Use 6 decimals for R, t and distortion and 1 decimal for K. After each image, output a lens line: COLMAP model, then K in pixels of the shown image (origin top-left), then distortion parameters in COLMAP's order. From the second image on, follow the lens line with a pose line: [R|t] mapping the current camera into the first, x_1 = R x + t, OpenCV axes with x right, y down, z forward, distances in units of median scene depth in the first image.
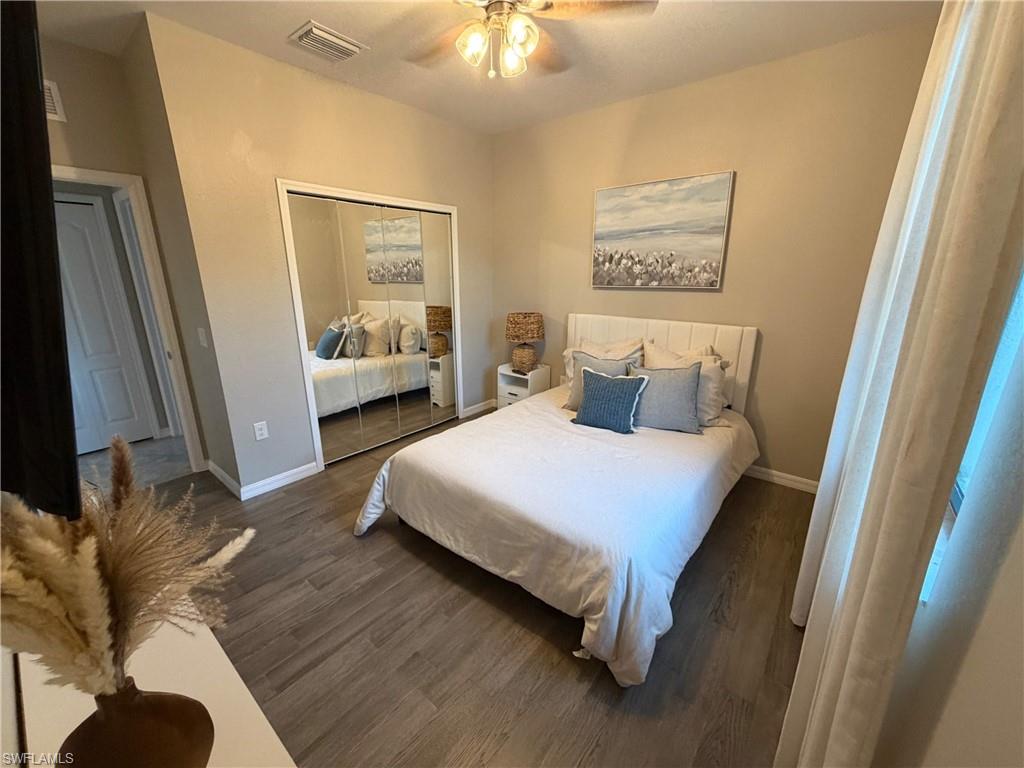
lens RADIAL K [[409.1, 0, 509.7], [0, 409.1, 383.0], [0, 0, 1]] dist [-0.000569, 0.000385]
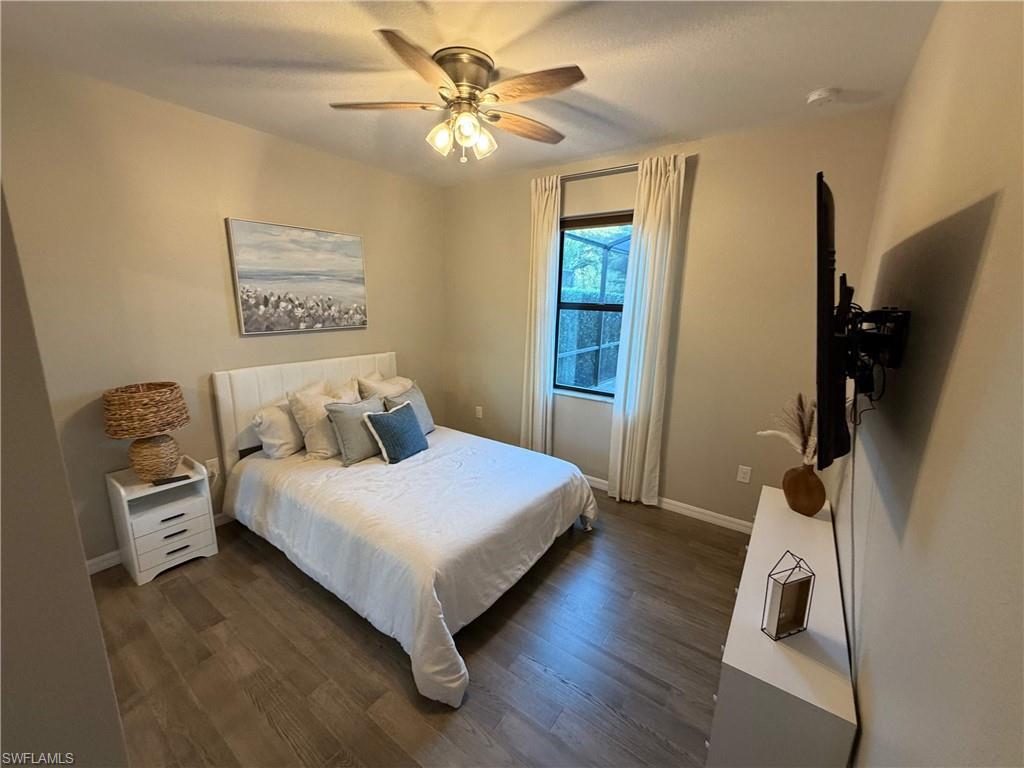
lens RADIAL K [[409.1, 0, 509.6], [0, 409.1, 381.8], [0, 0, 1]] dist [-0.000569, 0.000385]
pose [[-0.064360, -0.201629, 0.977345, -0.722087], [0.247942, 0.945434, 0.211373, -0.211682], [-0.966635, 0.255929, -0.010856, 0.592420]]
